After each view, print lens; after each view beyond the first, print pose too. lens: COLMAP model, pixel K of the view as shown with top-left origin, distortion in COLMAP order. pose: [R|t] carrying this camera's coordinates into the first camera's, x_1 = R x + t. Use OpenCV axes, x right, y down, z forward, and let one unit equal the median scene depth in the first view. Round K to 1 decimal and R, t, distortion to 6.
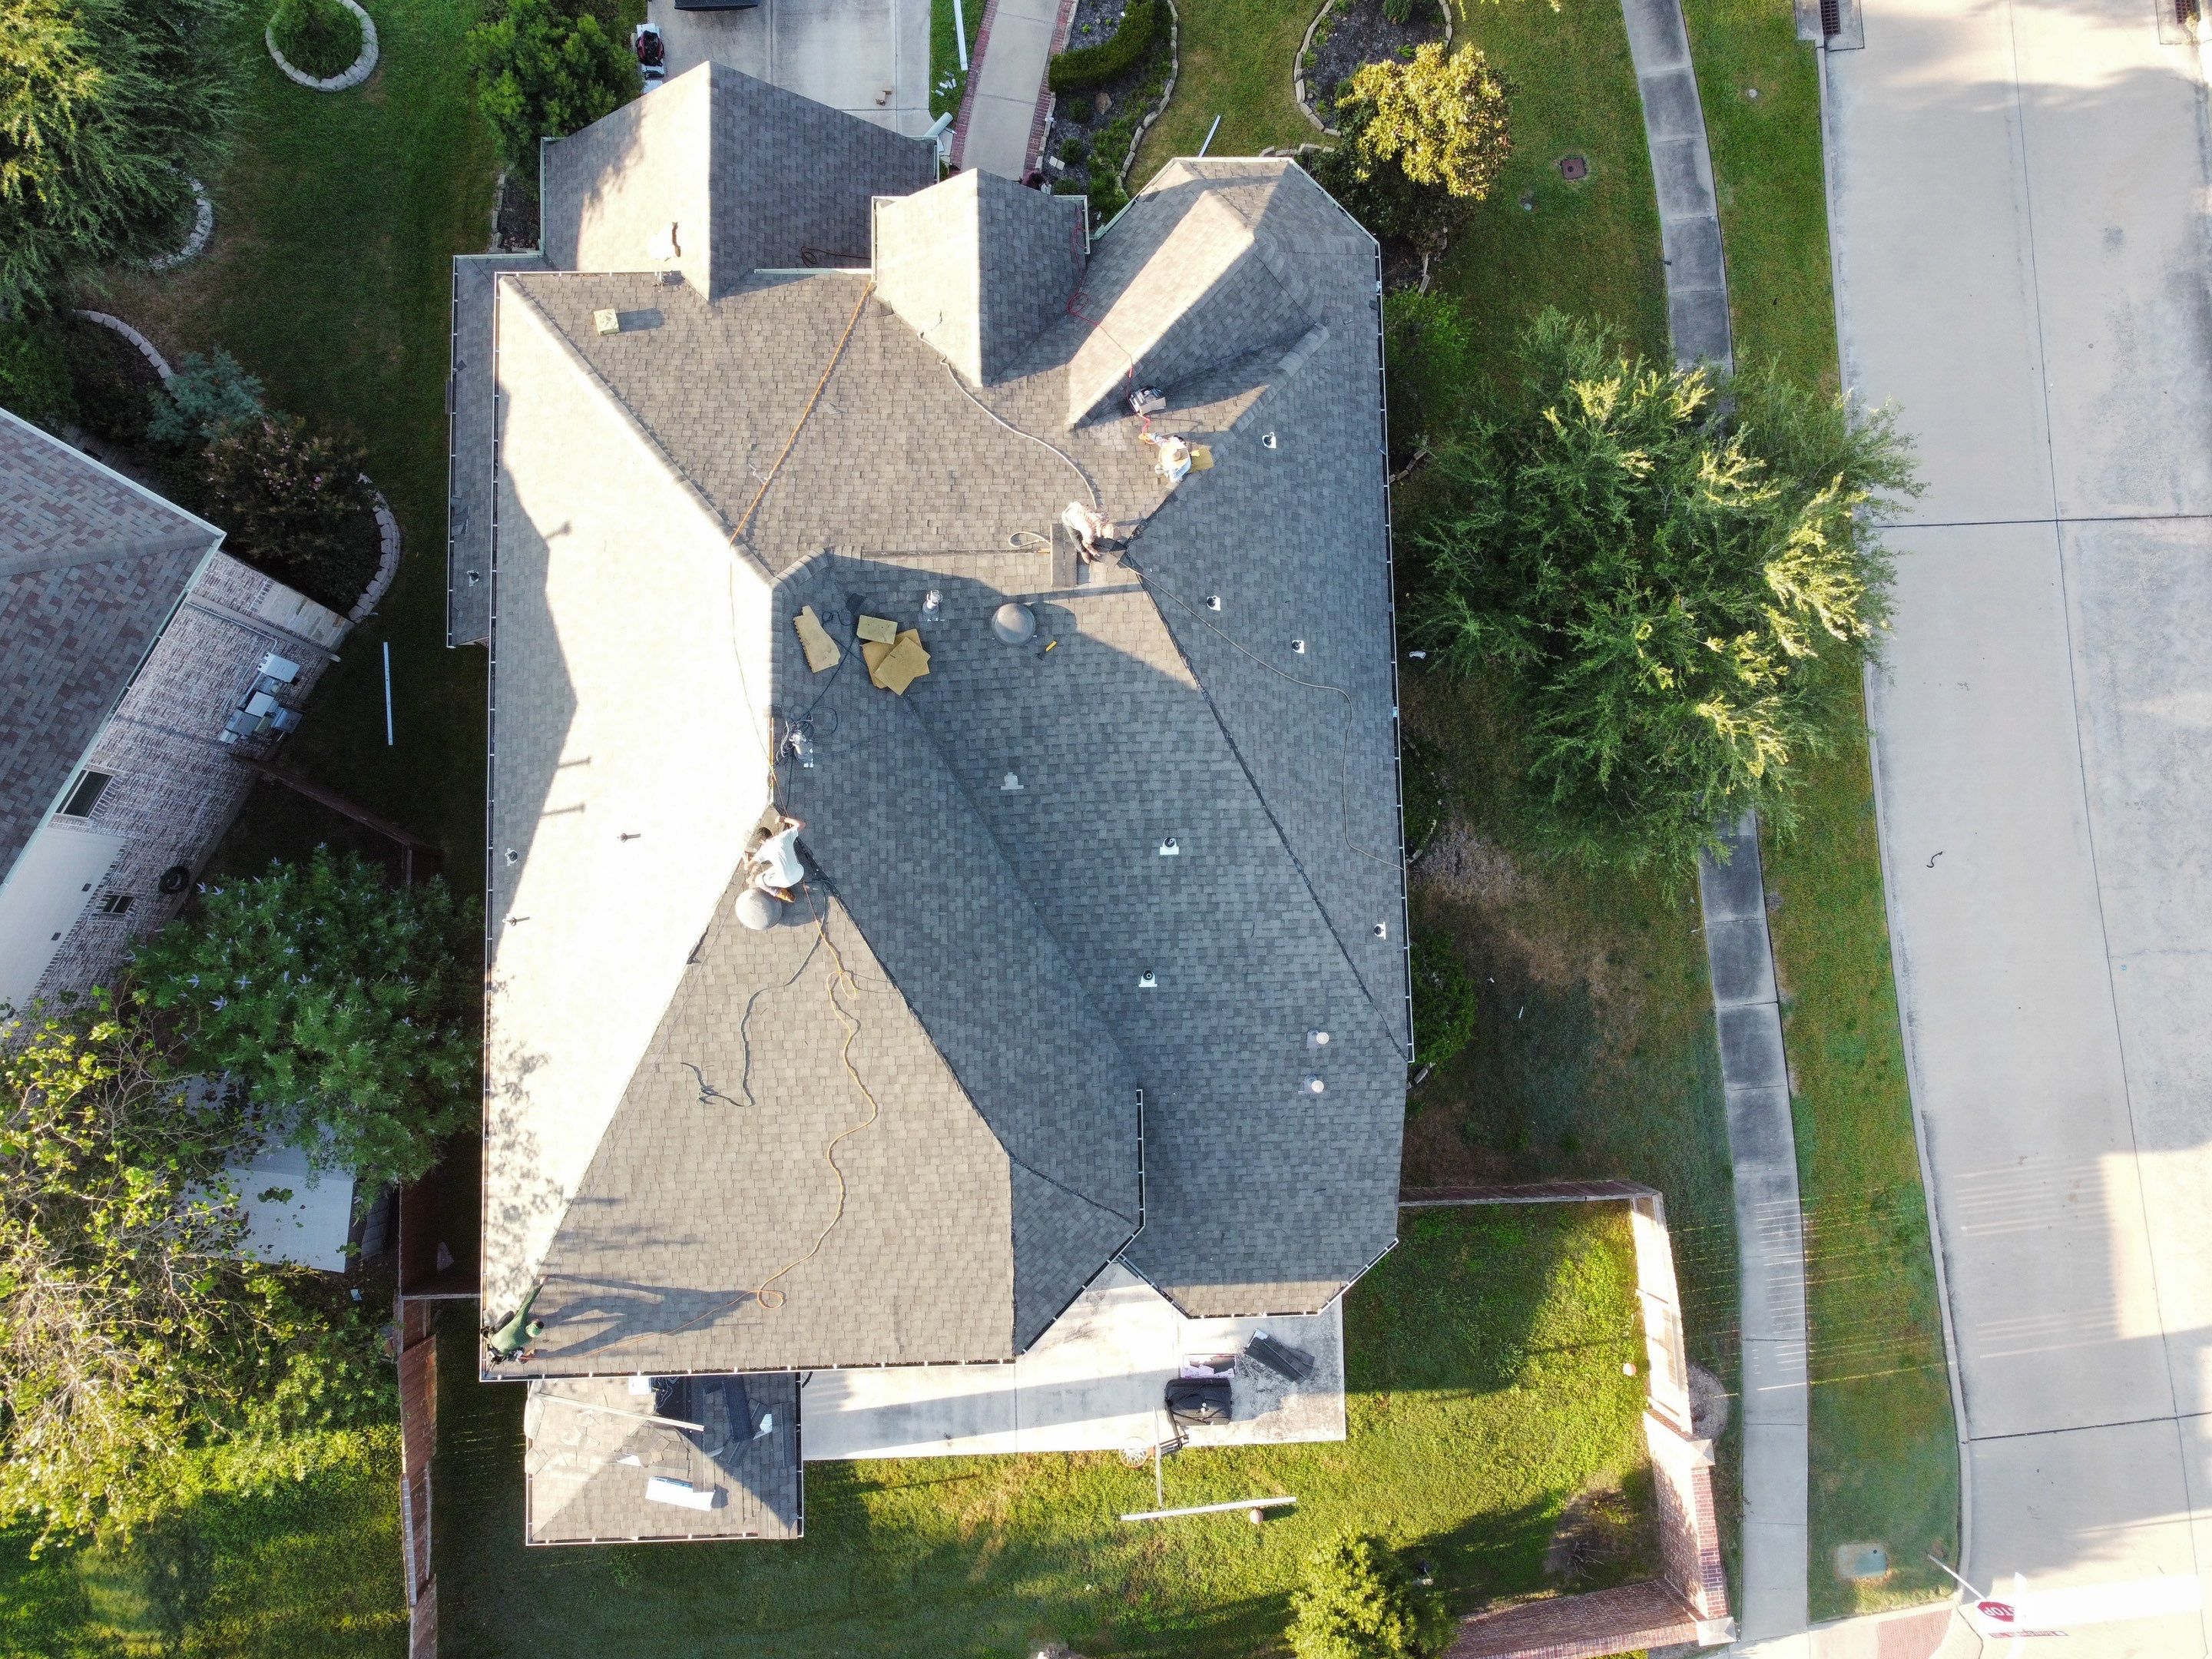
lens RADIAL K [[1666.5, 0, 1106.4], [0, 1666.5, 804.1], [0, 0, 1]] dist [0.010155, -0.014492]
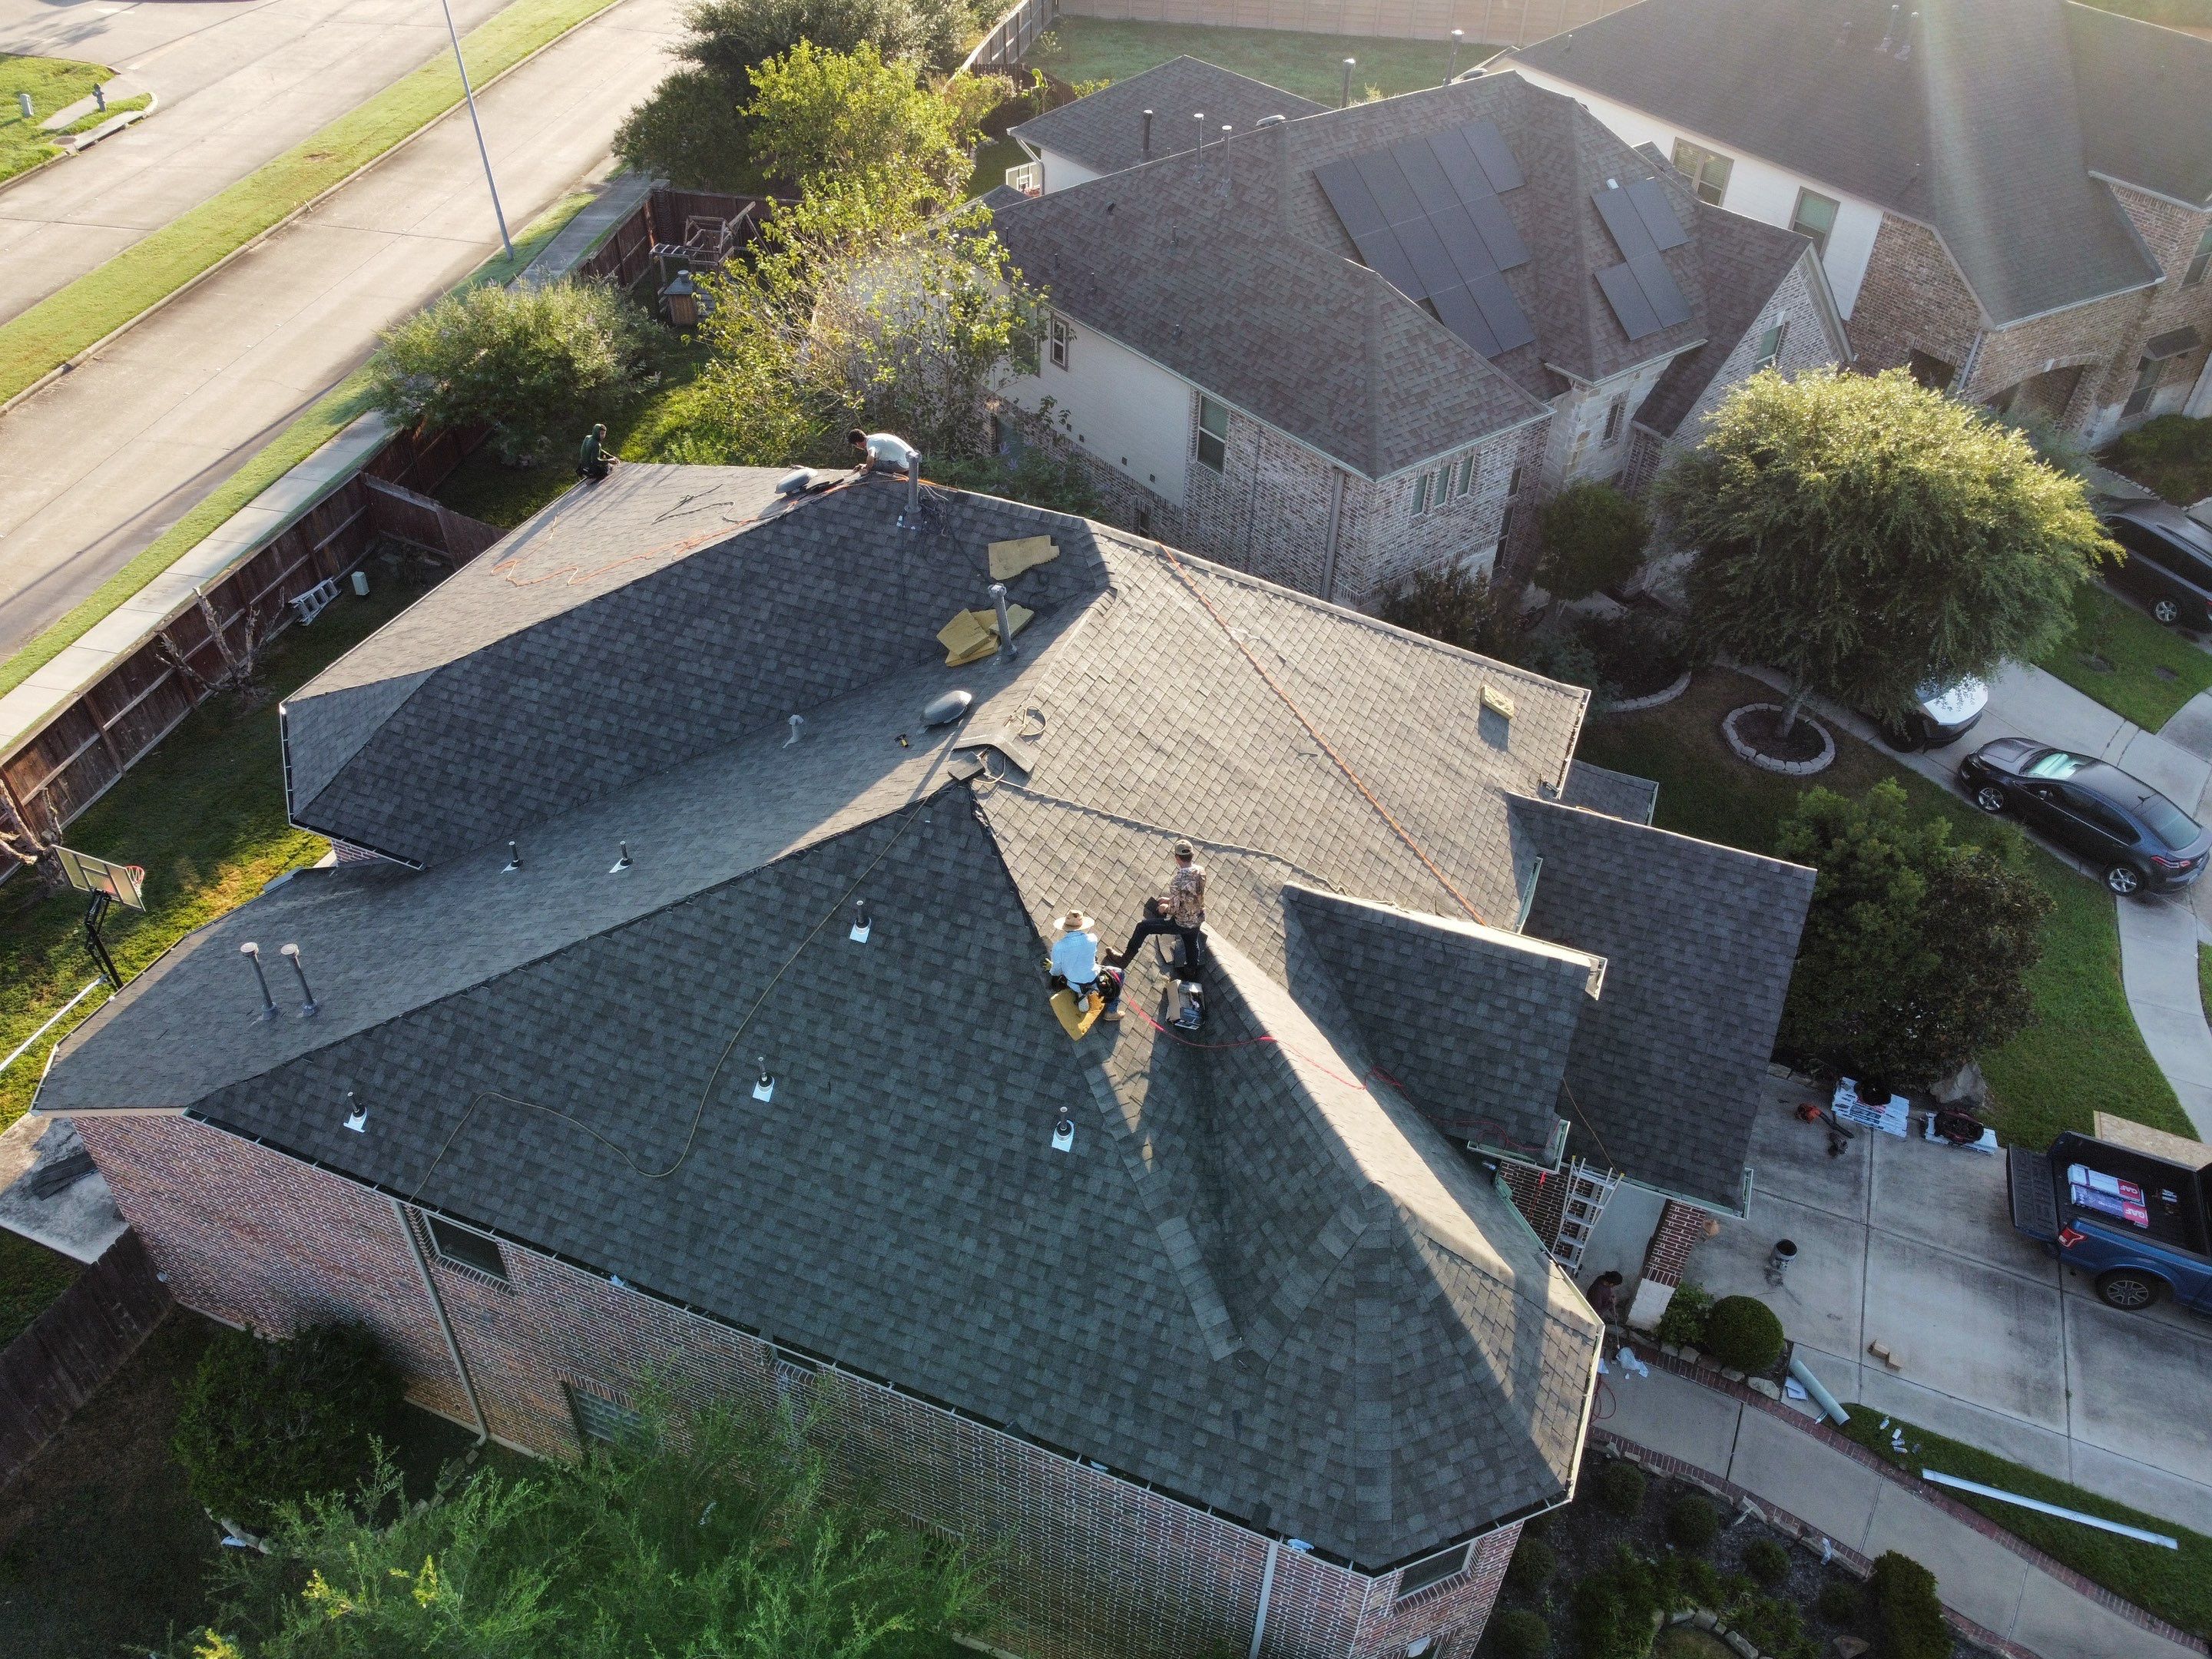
lens RADIAL K [[1666.5, 0, 1101.6], [0, 1666.5, 811.9], [0, 0, 1]] dist [0.010155, -0.014492]
pose [[-0.391727, 0.550815, -0.736989, 0.402484], [-0.918663, -0.189679, 0.346527, -0.349954], [0.051081, 0.812788, 0.580316, 0.436314]]
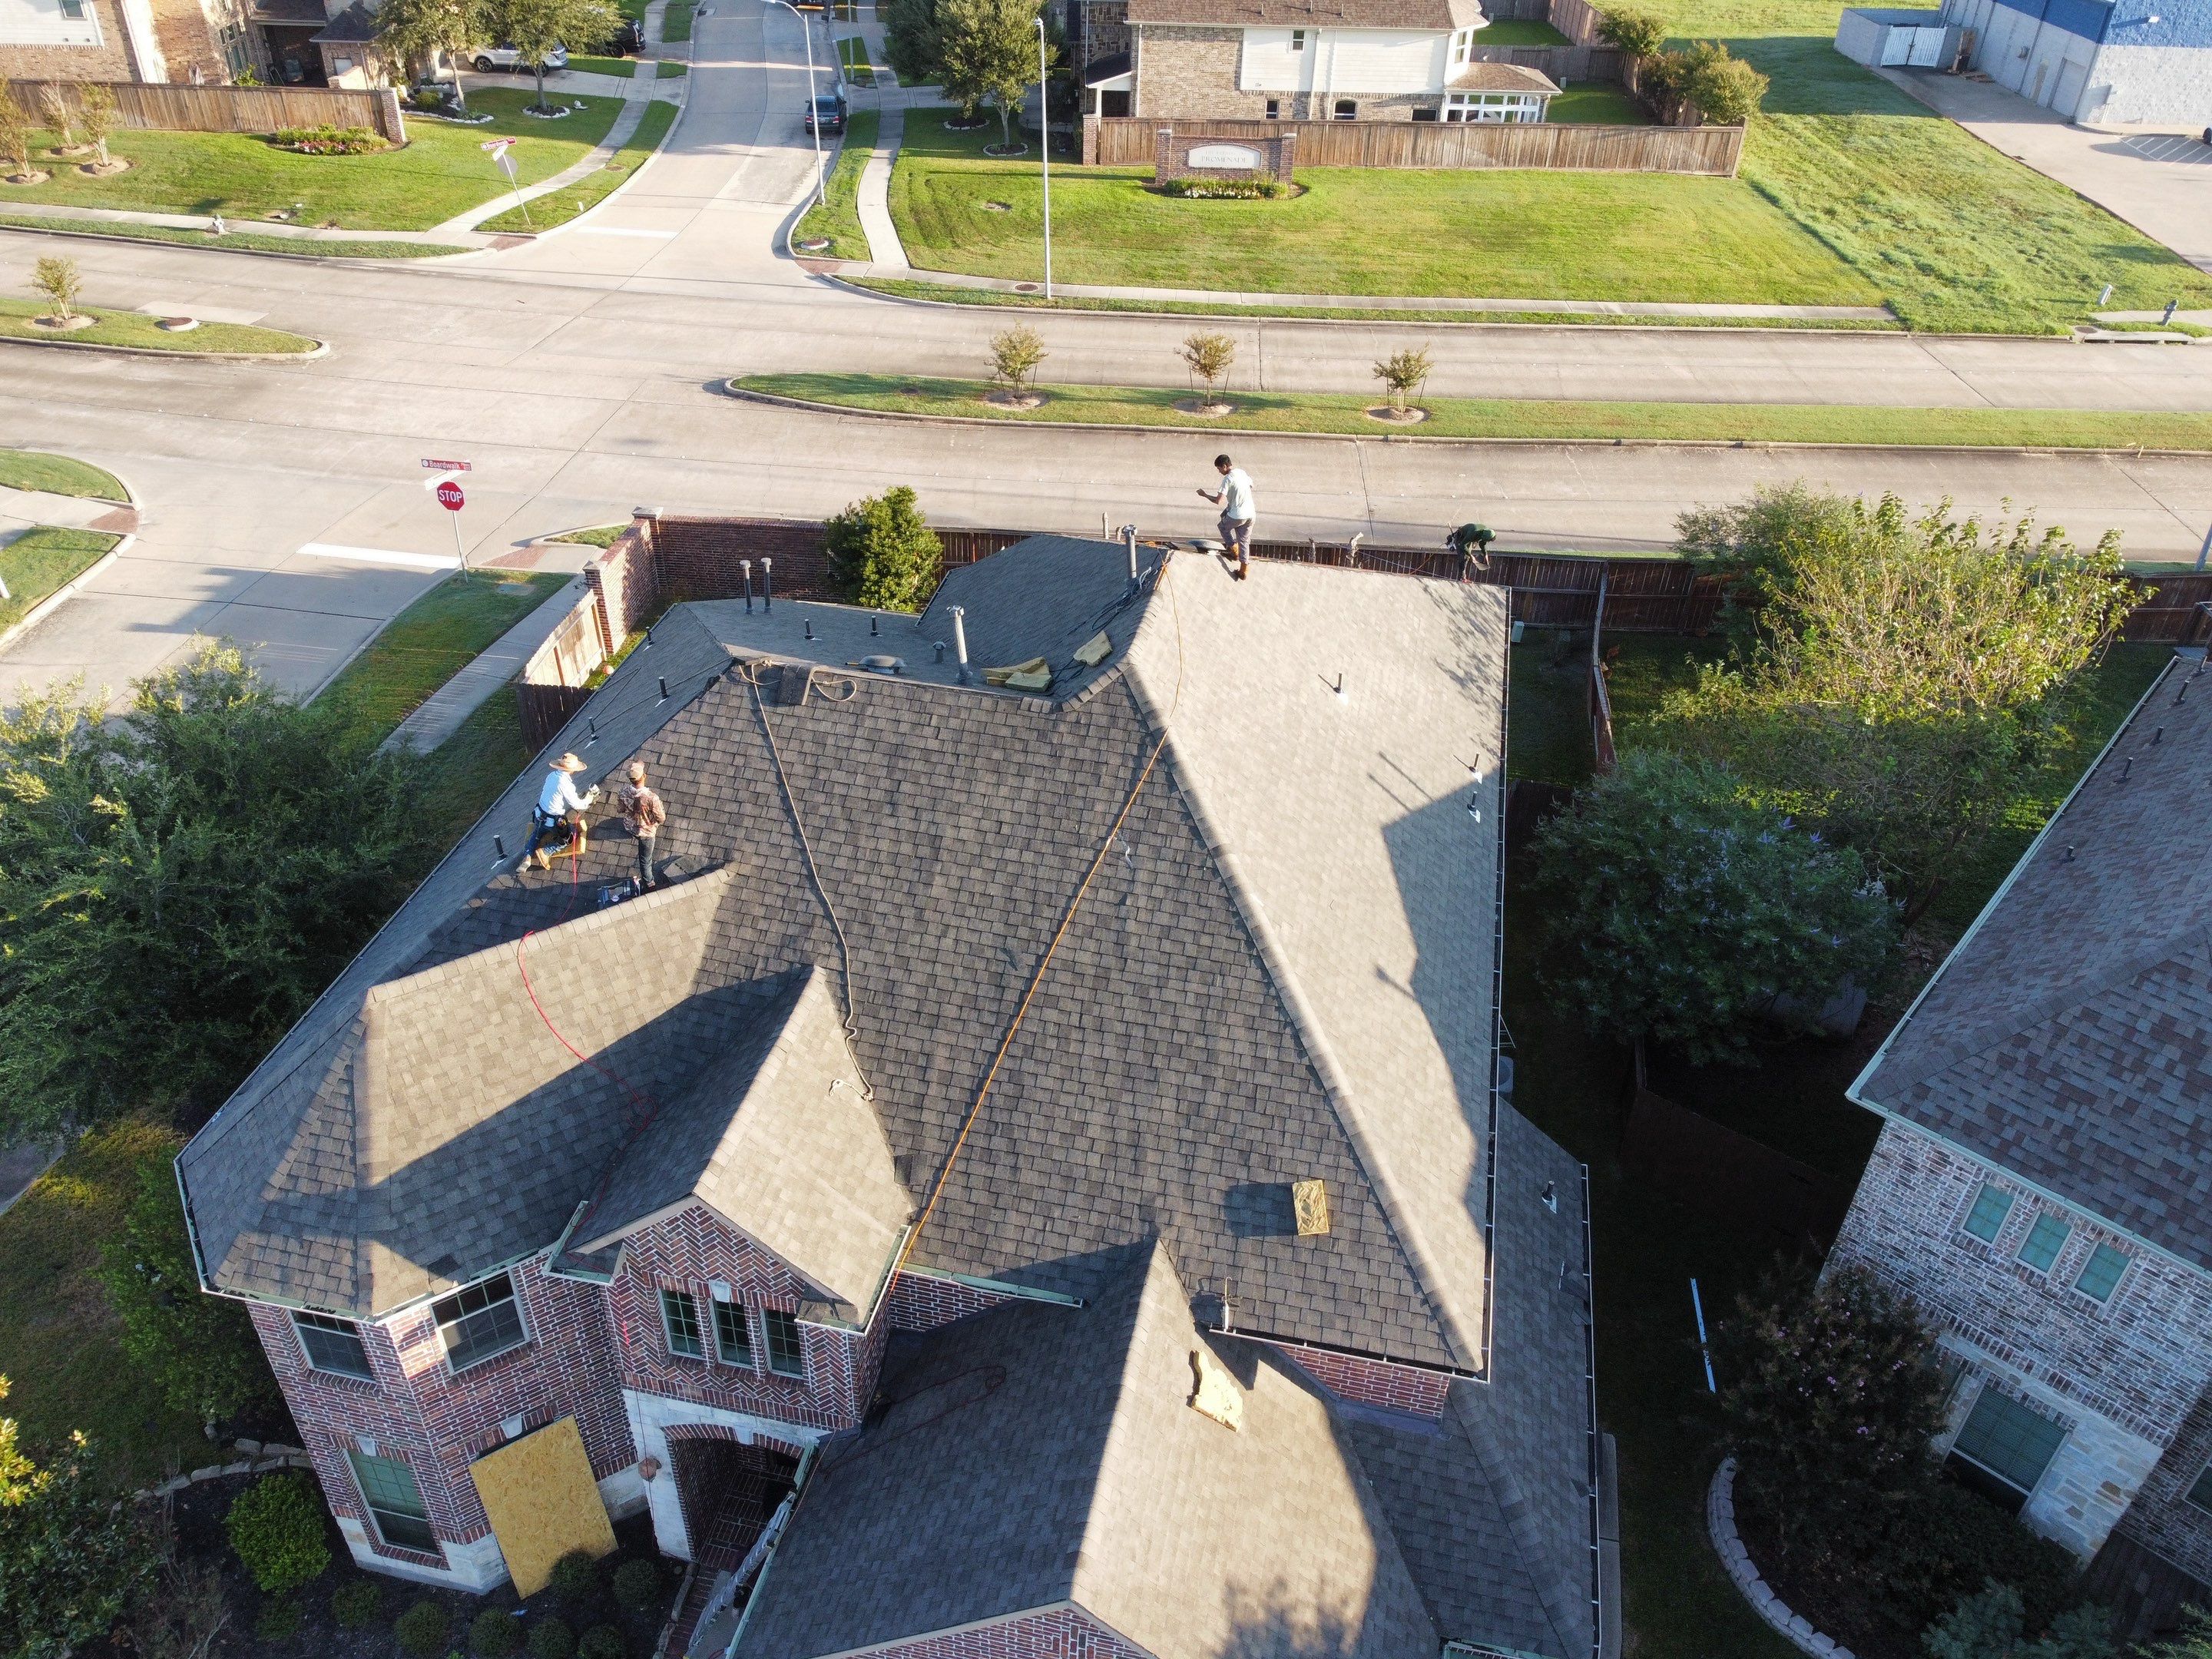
lens RADIAL K [[1666.5, 0, 1103.9], [0, 1666.5, 812.0], [0, 0, 1]] dist [0.010155, -0.014492]
pose [[-0.971053, -0.182761, 0.153799, -0.247517], [0.224184, -0.475079, 0.850906, -0.674432], [-0.082445, 0.860755, 0.502299, 0.453530]]
